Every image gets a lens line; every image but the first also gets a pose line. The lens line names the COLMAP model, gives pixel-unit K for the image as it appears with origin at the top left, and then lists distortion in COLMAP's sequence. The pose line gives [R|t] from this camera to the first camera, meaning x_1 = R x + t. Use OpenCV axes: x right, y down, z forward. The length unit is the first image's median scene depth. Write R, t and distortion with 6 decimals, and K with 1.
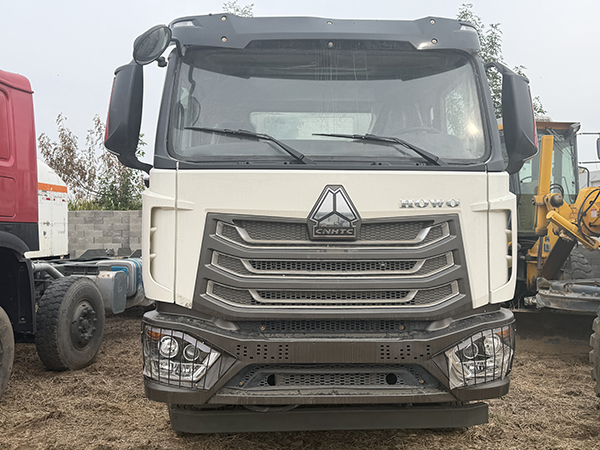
lens RADIAL K [[577.2, 0, 300.2], [0, 577.2, 222.7], [0, 0, 1]] dist [0.121948, 0.000000]
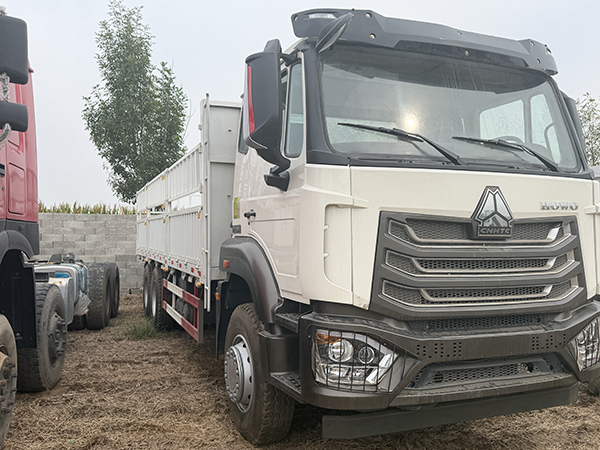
lens RADIAL K [[547.0, 0, 299.5], [0, 547.0, 227.0], [0, 0, 1]] dist [0.053154, 0.000000]
pose [[0.940797, 0.007850, 0.338881, -0.599873], [-0.006720, 0.999967, -0.004508, 0.014516], [-0.338905, 0.001964, 0.940819, 0.180587]]
